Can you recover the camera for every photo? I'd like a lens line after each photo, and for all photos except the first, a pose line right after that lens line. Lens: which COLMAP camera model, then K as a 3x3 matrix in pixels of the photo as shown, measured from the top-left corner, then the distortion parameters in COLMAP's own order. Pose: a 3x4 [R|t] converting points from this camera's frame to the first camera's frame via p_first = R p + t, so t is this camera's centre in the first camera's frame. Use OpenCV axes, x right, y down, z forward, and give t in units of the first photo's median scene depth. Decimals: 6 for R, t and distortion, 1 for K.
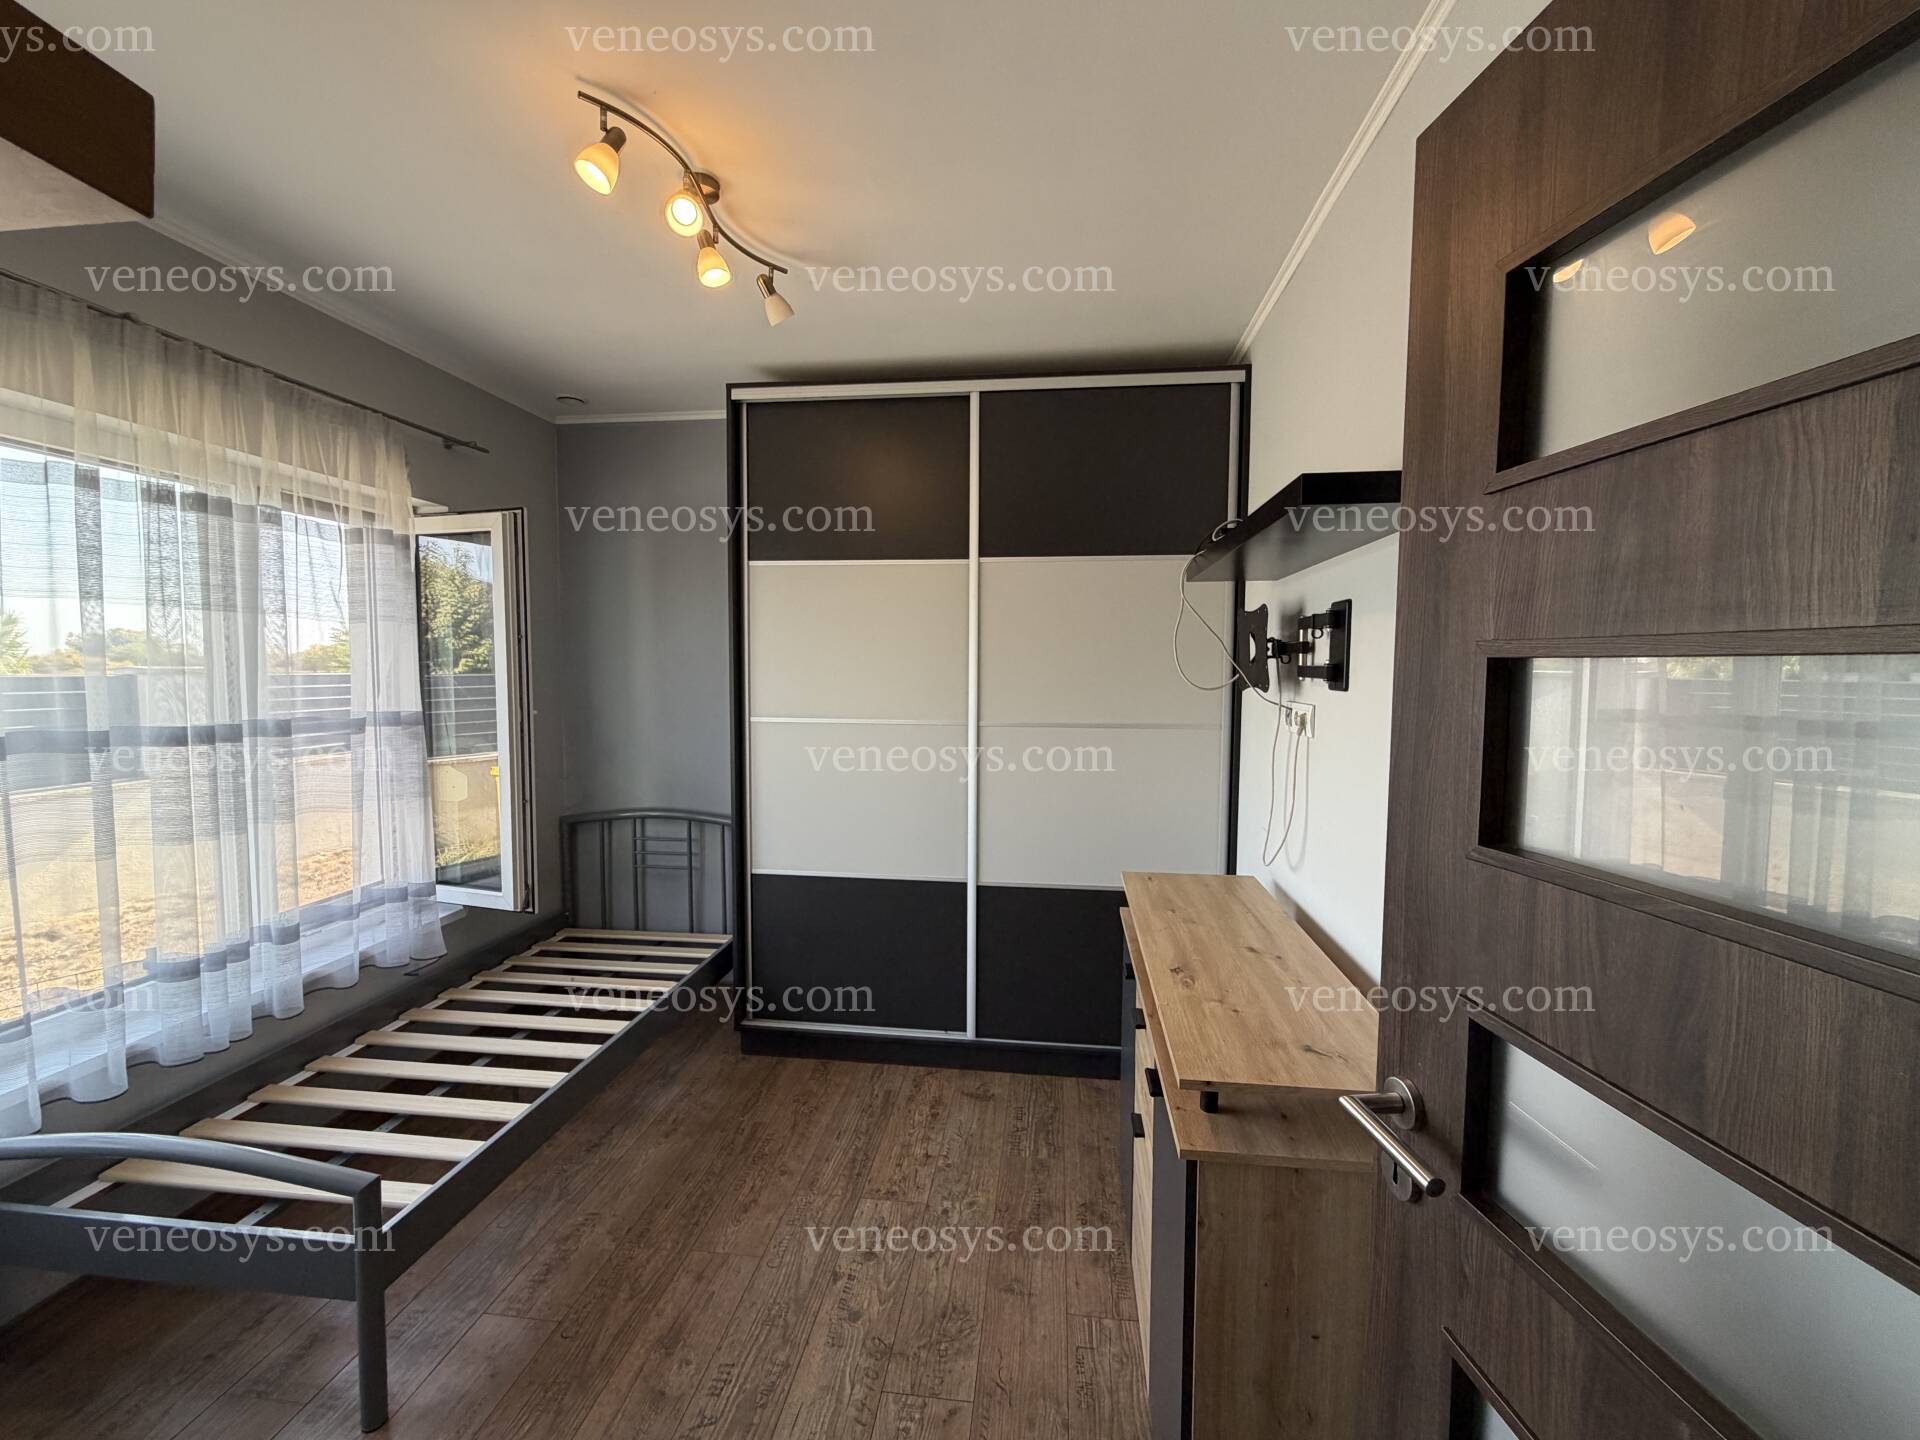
lens RADIAL K [[770.2, 0, 957.7], [0, 770.2, 716.7], [0, 0, 1]] dist [-0.000673, 0.000977]
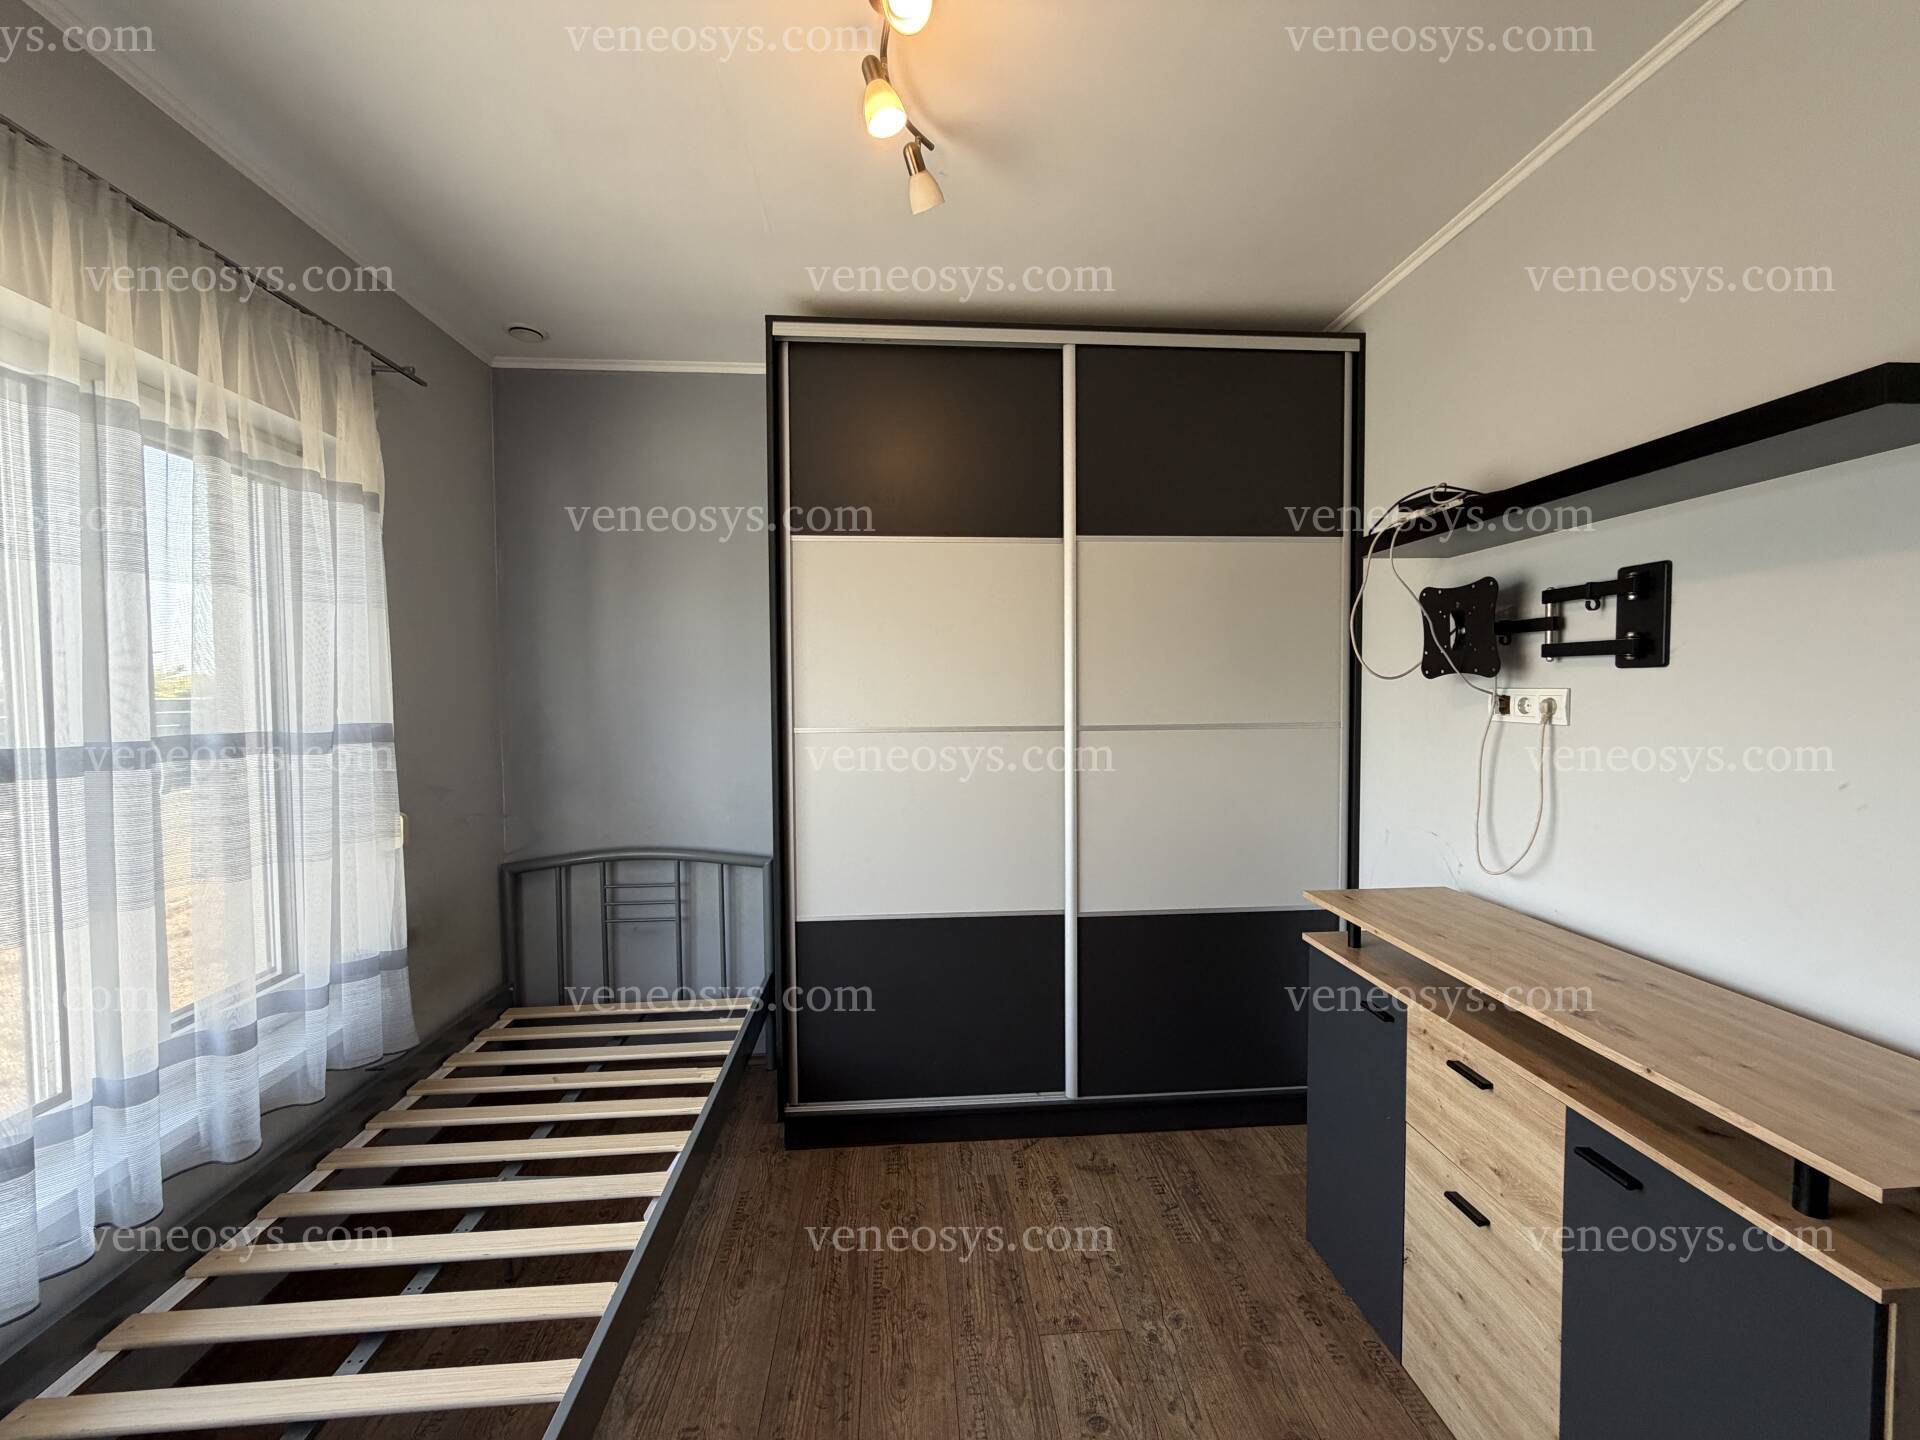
lens RADIAL K [[770.2, 0, 963.3], [0, 770.2, 714.4], [0, 0, 1]] dist [-0.000673, 0.000977]
pose [[0.981228, -0.020532, 0.191755, -0.257638], [0.026177, 0.999294, -0.026951, 0.013723], [-0.191067, 0.031464, 0.981073, 0.177601]]
